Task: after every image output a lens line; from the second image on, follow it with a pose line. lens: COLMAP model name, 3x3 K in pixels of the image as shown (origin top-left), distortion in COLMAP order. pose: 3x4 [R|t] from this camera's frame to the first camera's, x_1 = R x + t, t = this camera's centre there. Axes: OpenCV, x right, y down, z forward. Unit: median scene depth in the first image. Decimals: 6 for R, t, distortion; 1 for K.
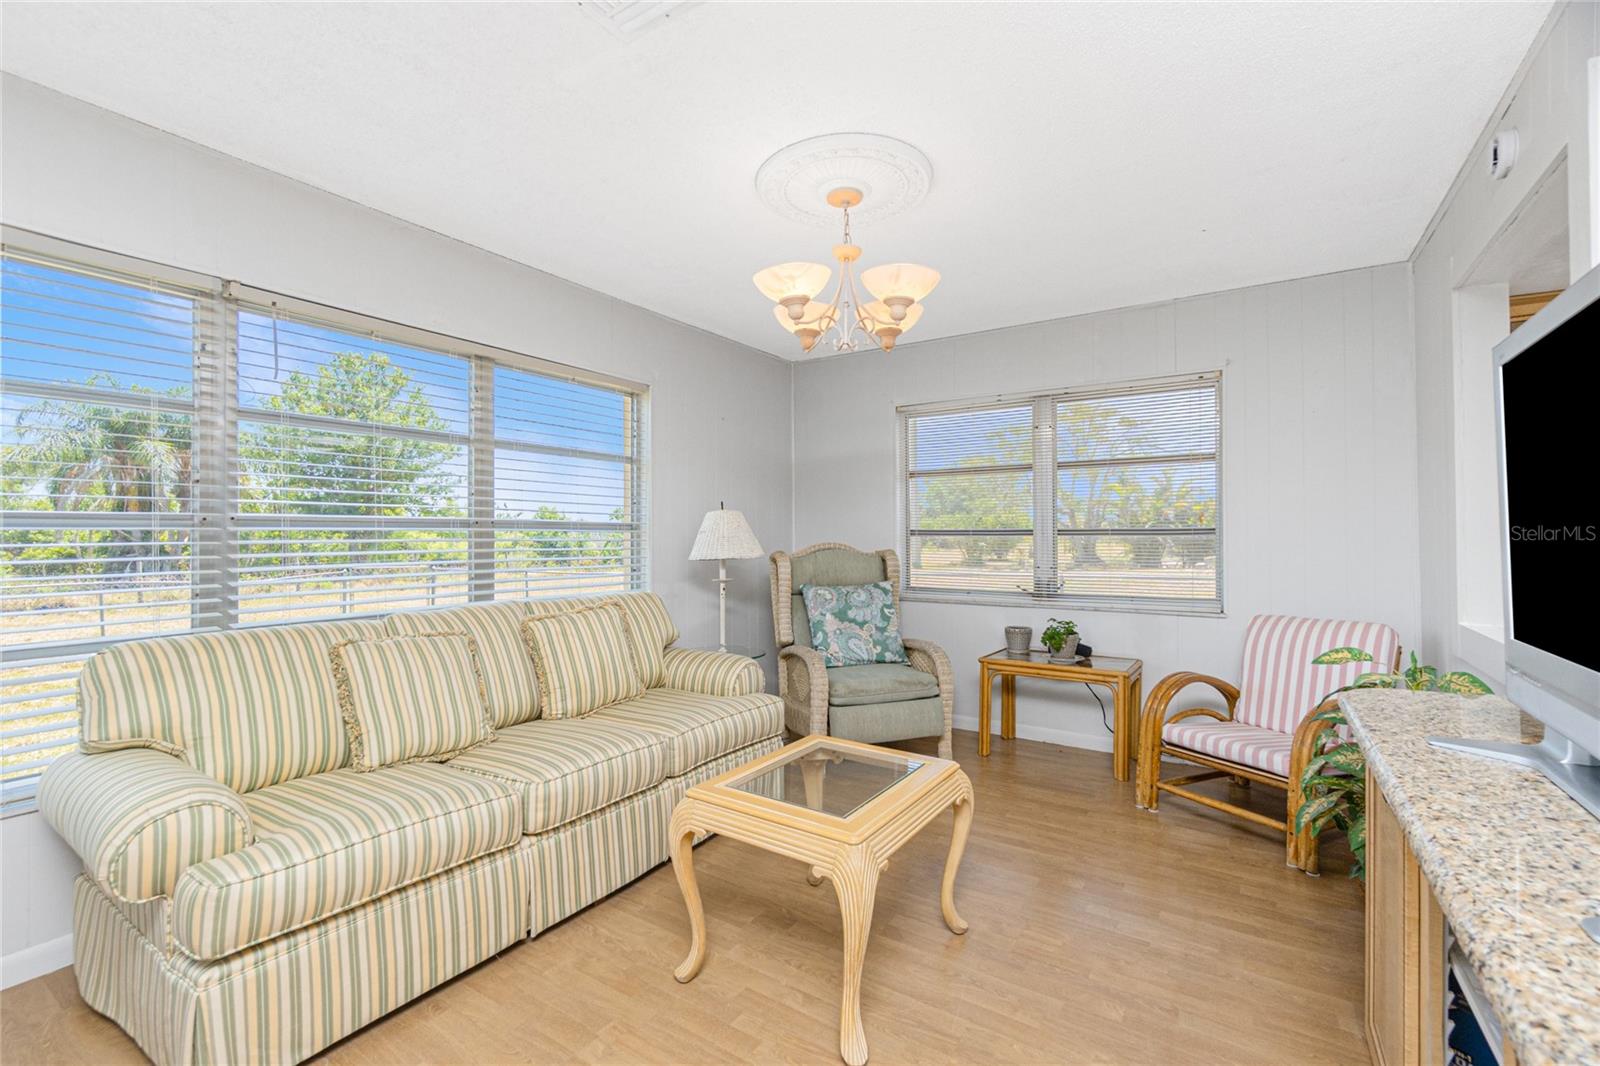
lens RADIAL K [[692.4, 0, 814.8], [0, 692.4, 534.9], [0, 0, 1]] dist [-0.001412, 0.000188]
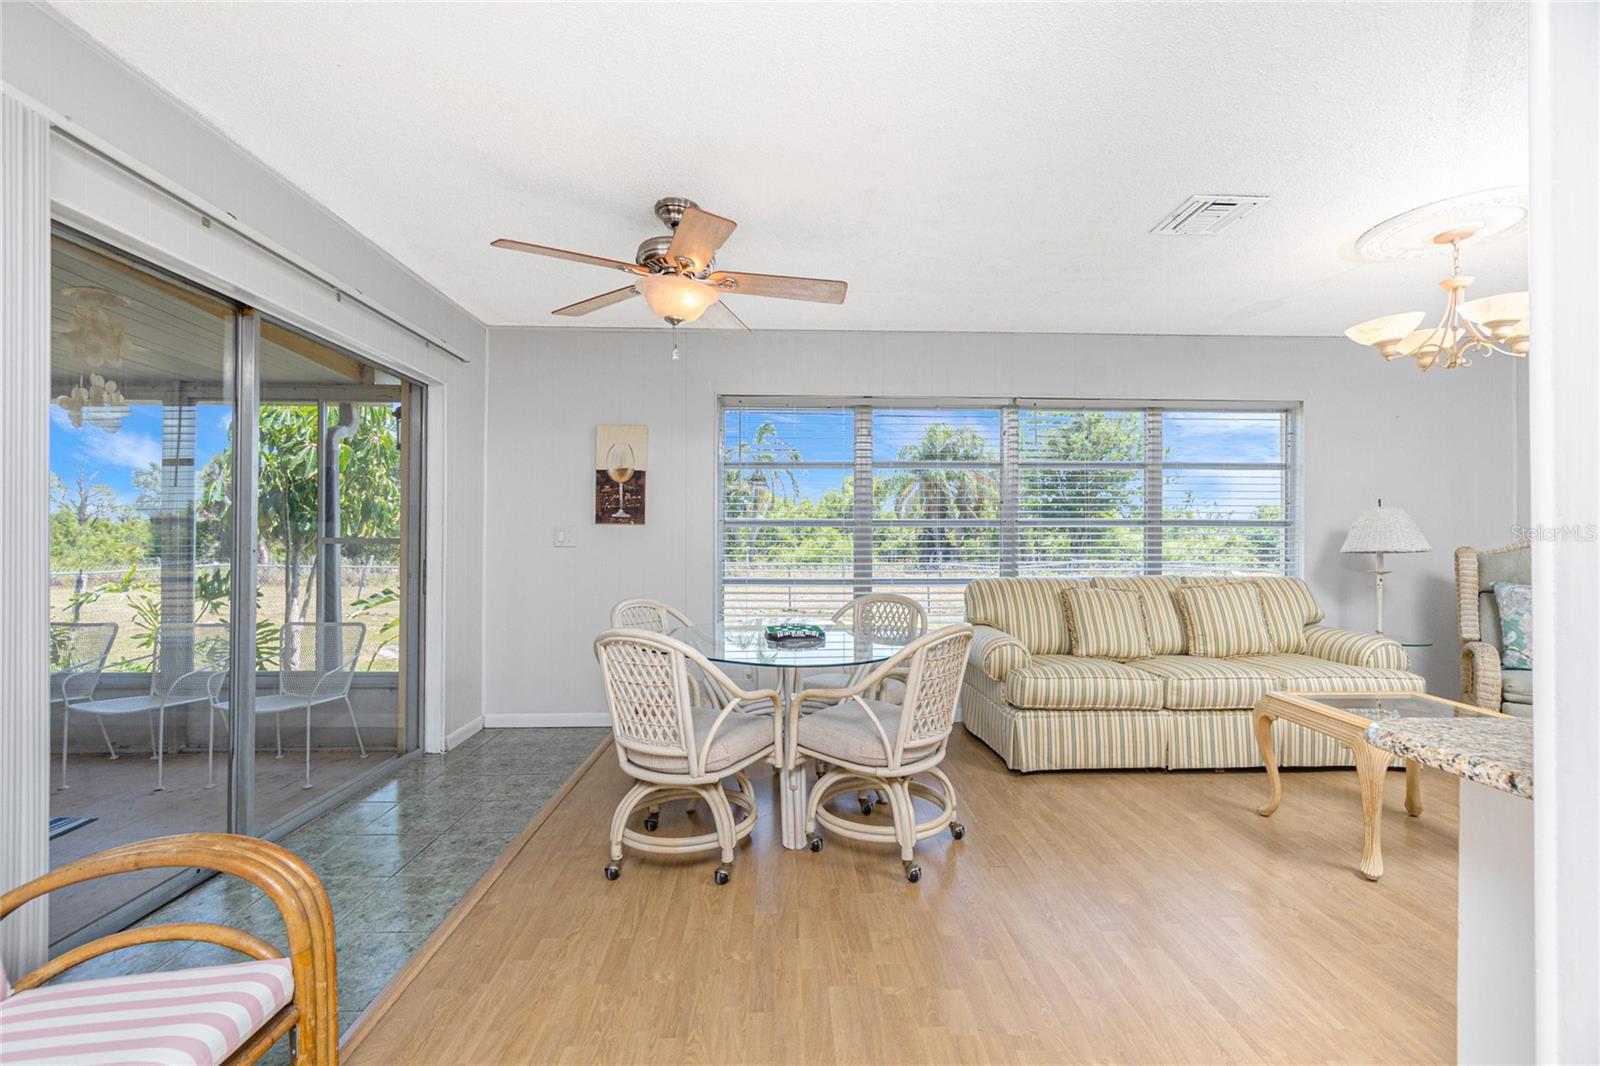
lens RADIAL K [[692.4, 0, 798.1], [0, 692.4, 532.6], [0, 0, 1]] dist [-0.001412, 0.000188]
pose [[0.566242, -0.000754, -0.824239, 0.295318], [-0.001275, 0.999998, -0.001790, 0.009208], [0.824238, 0.002064, 0.566240, -0.437887]]
